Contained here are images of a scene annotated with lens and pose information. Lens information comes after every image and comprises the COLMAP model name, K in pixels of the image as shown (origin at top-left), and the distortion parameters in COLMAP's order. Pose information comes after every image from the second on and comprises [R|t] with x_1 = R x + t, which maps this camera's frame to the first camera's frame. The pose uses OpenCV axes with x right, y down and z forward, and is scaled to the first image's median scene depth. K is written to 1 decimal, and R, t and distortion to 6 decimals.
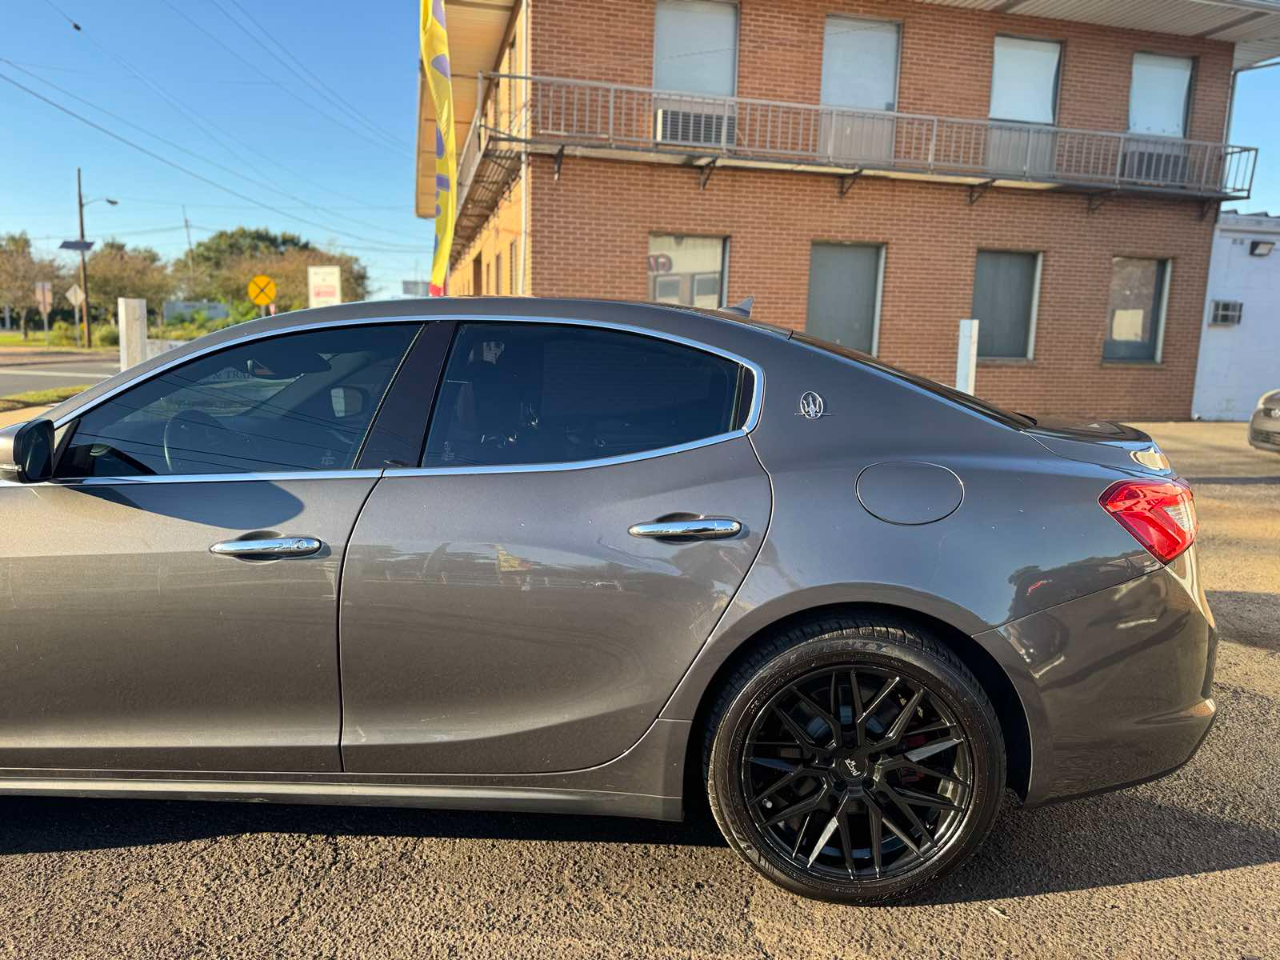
lens RADIAL K [[891.8, 0, 630.1], [0, 891.8, 485.6], [0, 0, 1]] dist [0.027767, -0.040895]
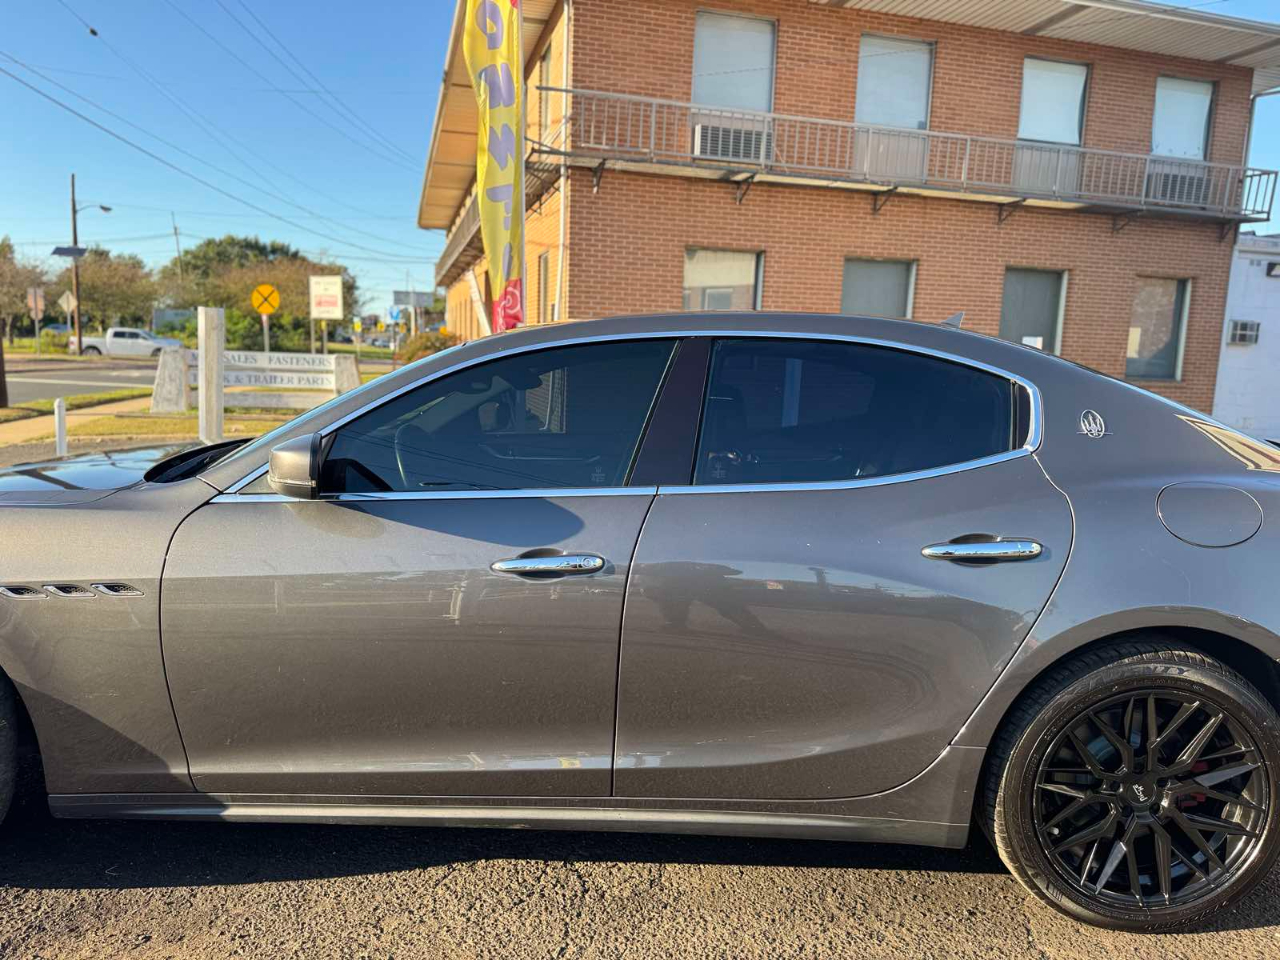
lens RADIAL K [[891.8, 0, 637.5], [0, 891.8, 486.0], [0, 0, 1]] dist [0.027767, -0.040895]
pose [[0.999717, 0.006641, 0.022853, -0.054936], [-0.006335, 0.999890, -0.013440, -0.001038], [-0.022940, 0.013292, 0.999648, 0.003712]]
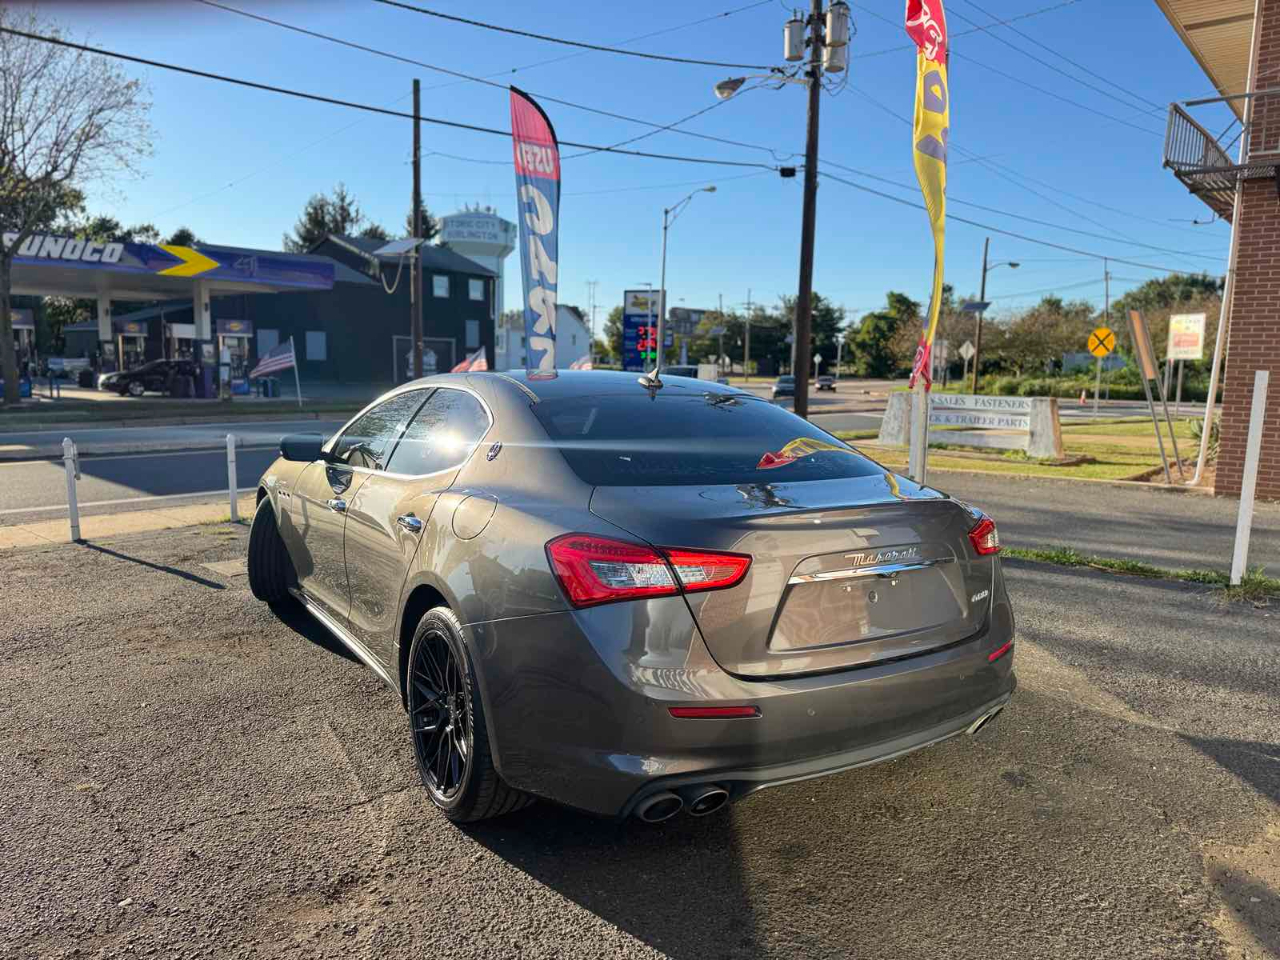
lens RADIAL K [[891.8, 0, 641.4], [0, 891.8, 485.5], [0, 0, 1]] dist [0.027767, -0.040895]
pose [[0.592974, 0.097324, -0.799318, 0.248189], [-0.141495, 0.989817, 0.015551, -0.014971], [0.792692, 0.103879, 0.600707, 0.061963]]
